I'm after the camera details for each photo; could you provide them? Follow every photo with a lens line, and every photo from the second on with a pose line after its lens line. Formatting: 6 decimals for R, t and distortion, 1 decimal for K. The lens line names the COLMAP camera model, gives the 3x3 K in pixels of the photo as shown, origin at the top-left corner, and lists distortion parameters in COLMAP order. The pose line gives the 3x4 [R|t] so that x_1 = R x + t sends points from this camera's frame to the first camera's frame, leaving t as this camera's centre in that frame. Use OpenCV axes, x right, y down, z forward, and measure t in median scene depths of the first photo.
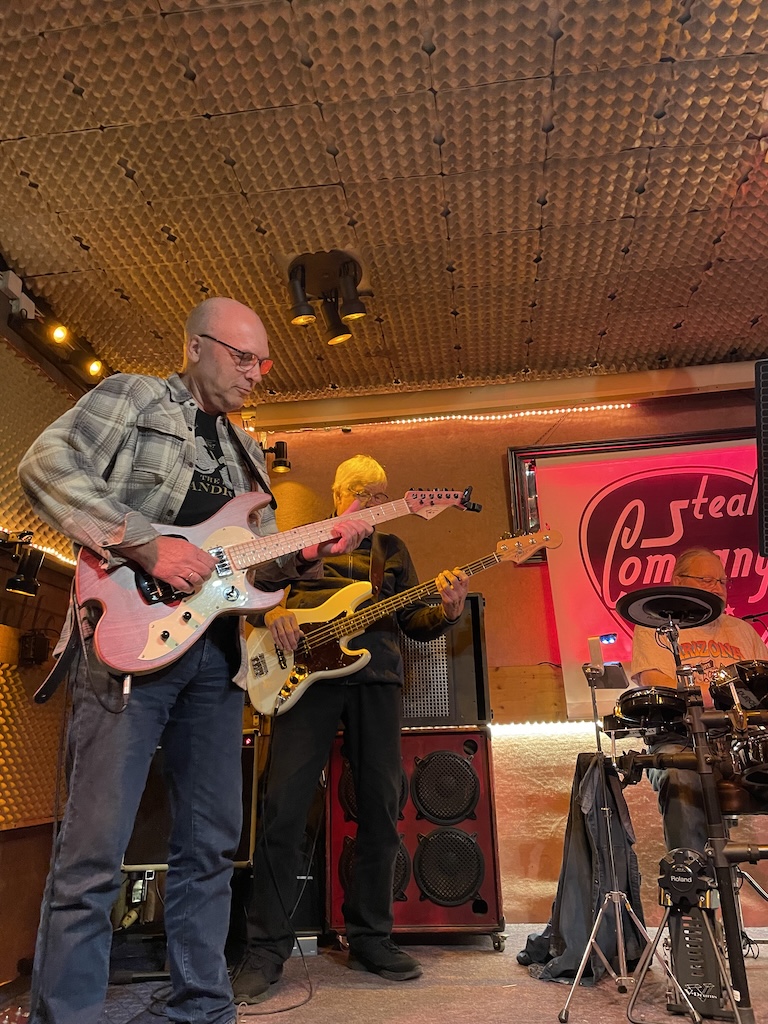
lens RADIAL K [[776.7, 0, 387.2], [0, 776.7, 505.2], [0, 0, 1]] dist [0.103655, -0.138077]
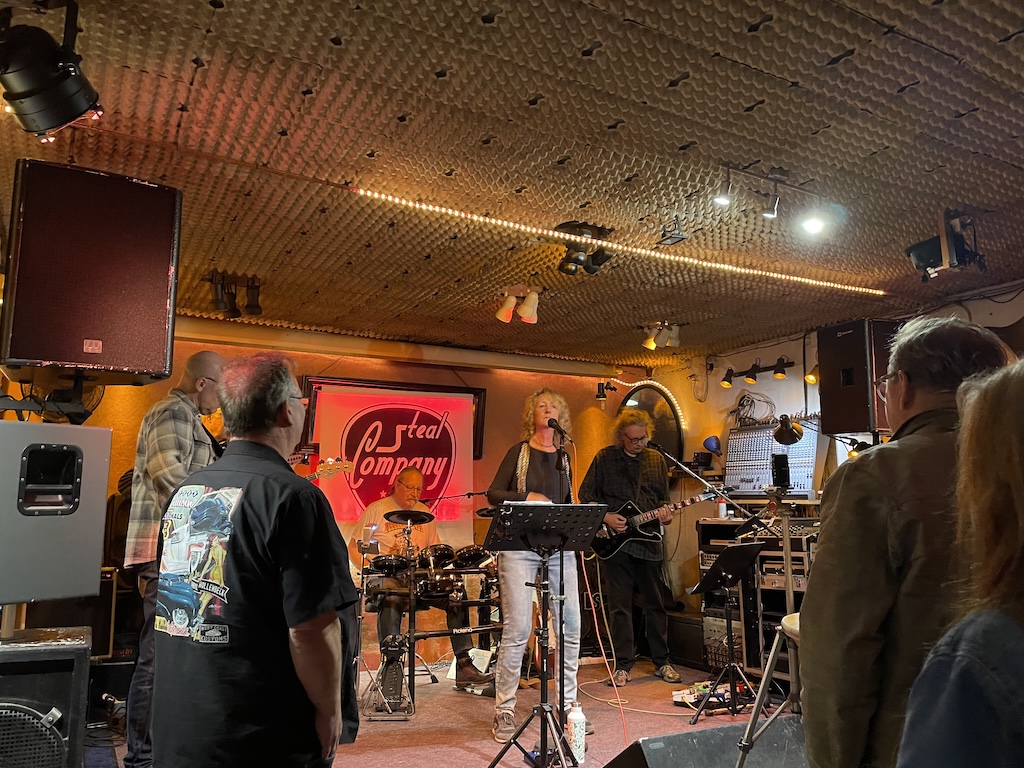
lens RADIAL K [[776.7, 0, 514.5], [0, 776.7, 374.1], [0, 0, 1]] dist [0.103655, -0.138077]
pose [[0.801298, 0.134704, 0.582903, -0.420561], [-0.208553, 0.976099, 0.061122, -0.267027], [-0.560738, -0.170543, 0.810239, -0.459478]]
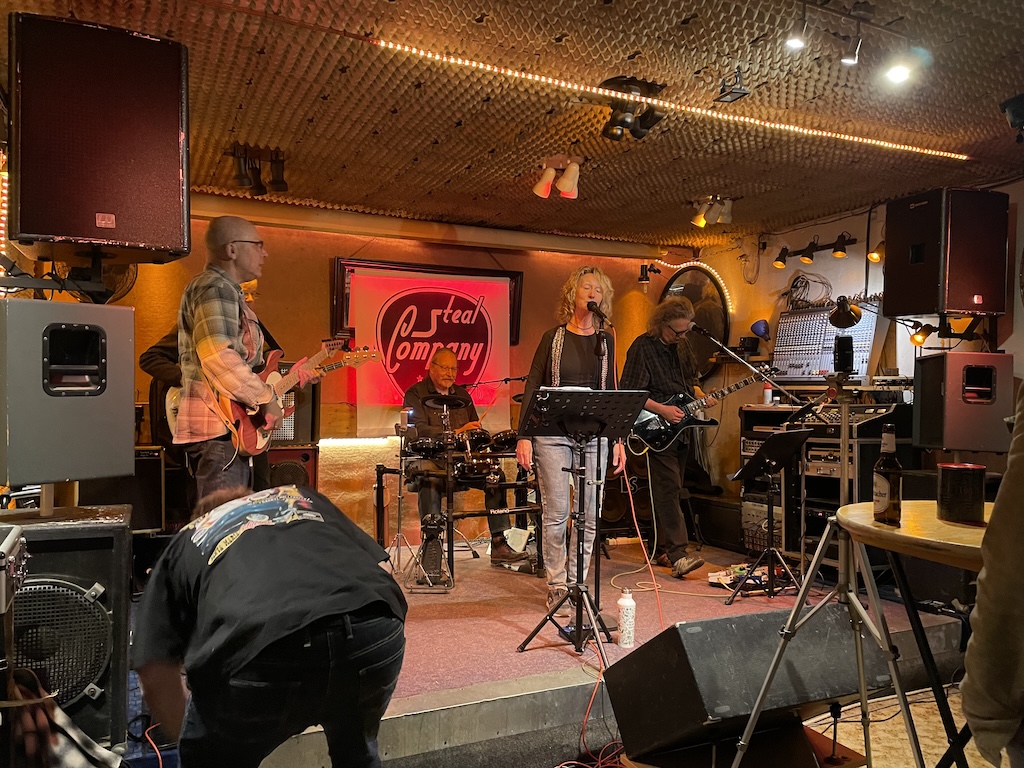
lens RADIAL K [[774.3, 0, 500.3], [0, 774.3, 390.9], [0, 0, 1]] dist [0.102280, -0.131097]
pose [[0.839408, 0.040864, 0.541964, -0.388725], [-0.198865, 0.951114, 0.236294, -0.256155], [-0.505814, -0.306124, 0.806499, -0.420833]]
